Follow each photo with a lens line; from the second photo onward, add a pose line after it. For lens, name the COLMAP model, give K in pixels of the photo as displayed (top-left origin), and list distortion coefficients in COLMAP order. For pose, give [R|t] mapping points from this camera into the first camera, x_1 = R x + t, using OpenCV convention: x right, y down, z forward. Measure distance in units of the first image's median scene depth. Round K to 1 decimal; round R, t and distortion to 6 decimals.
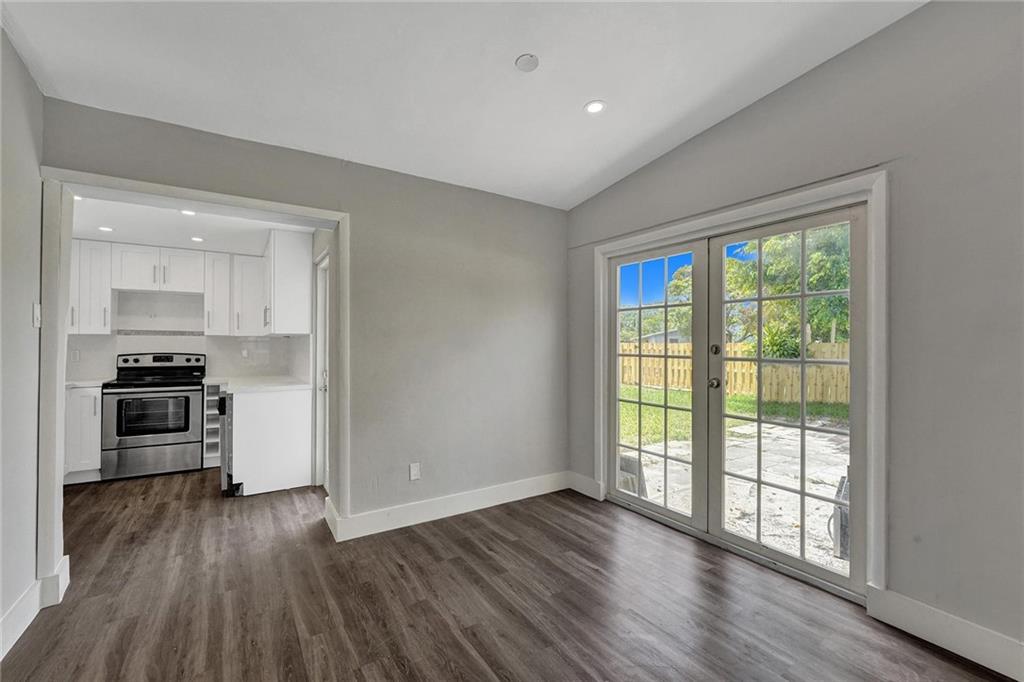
lens RADIAL K [[433.0, 0, 509.5], [0, 433.0, 339.7], [0, 0, 1]] dist [-0.001863, -0.000596]
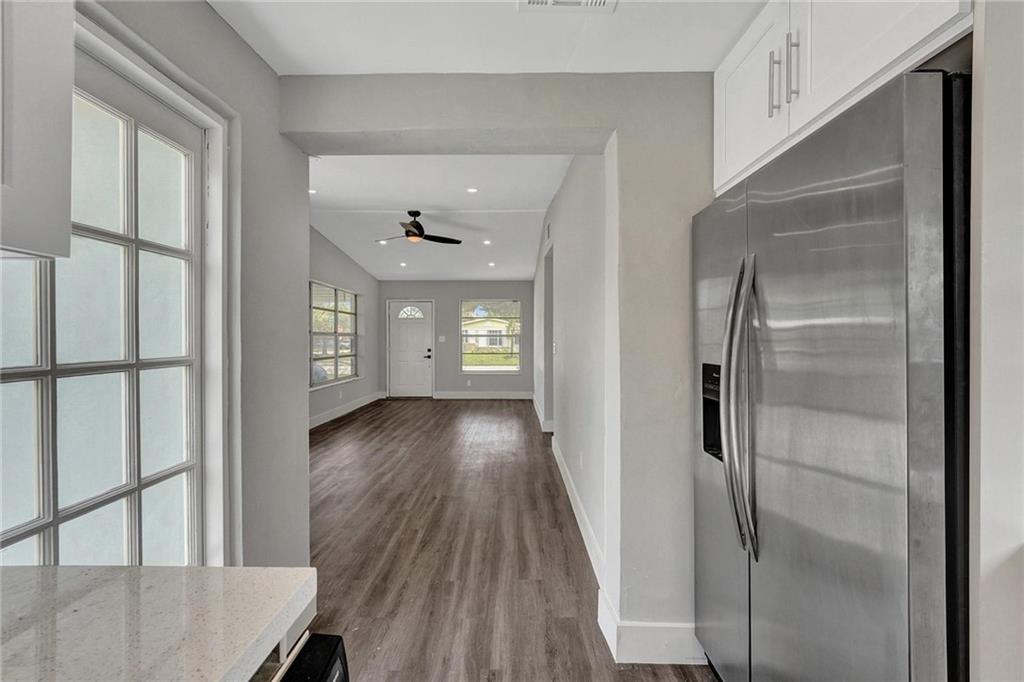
lens RADIAL K [[433.0, 0, 509.5], [0, 433.0, 339.7], [0, 0, 1]] dist [-0.001863, -0.000596]
pose [[-0.838875, 0.002942, 0.544317, -0.793049], [-0.004340, 0.999917, -0.012094, 0.017487], [-0.544307, -0.012507, -0.838793, 1.074538]]
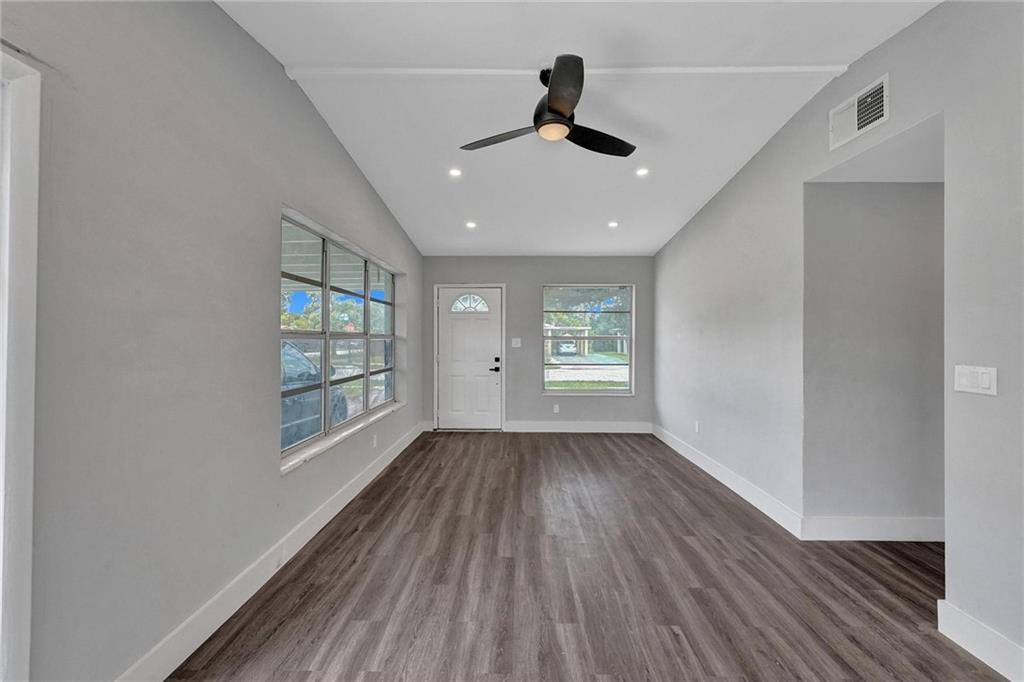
lens RADIAL K [[433.9, 0, 510.8], [0, 433.9, 338.6], [0, 0, 1]] dist [0.000125, 0.000013]
pose [[-0.831931, 0.002289, 0.554875, -0.030673], [-0.006758, 0.999876, -0.014257, -0.007632], [-0.554838, -0.015611, -0.831812, 0.609031]]
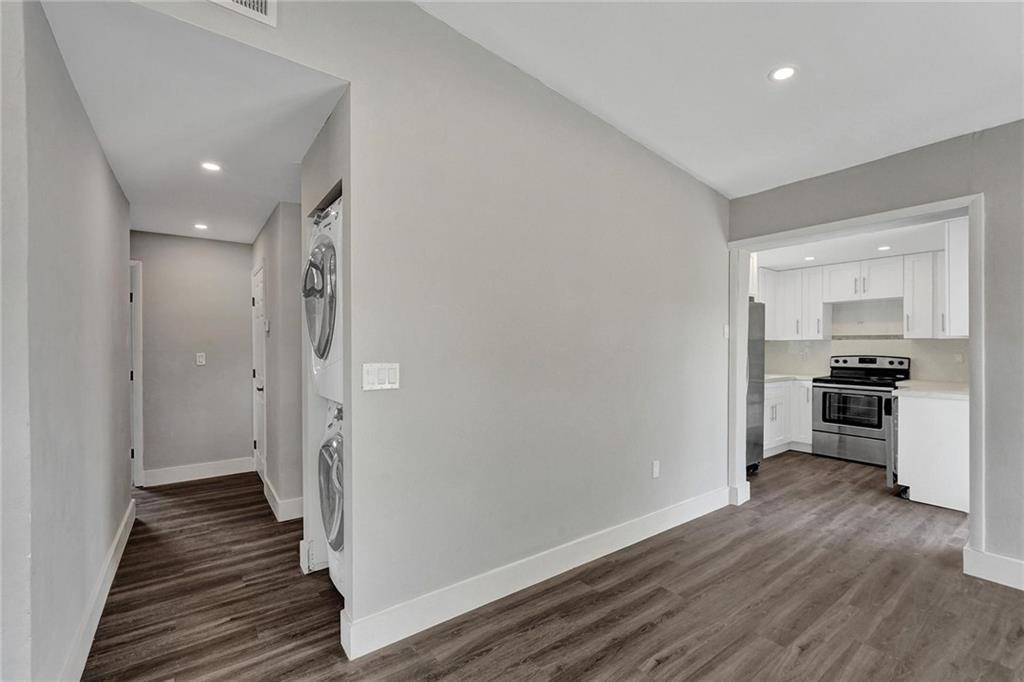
lens RADIAL K [[437.6, 0, 512.2], [0, 437.6, 349.2], [0, 0, 1]] dist [-0.001148, -0.000109]
pose [[0.070146, 0.004147, -0.997528, 0.319481], [0.012821, 0.999905, 0.005058, -0.003182], [0.997454, -0.013144, 0.070086, 0.019548]]
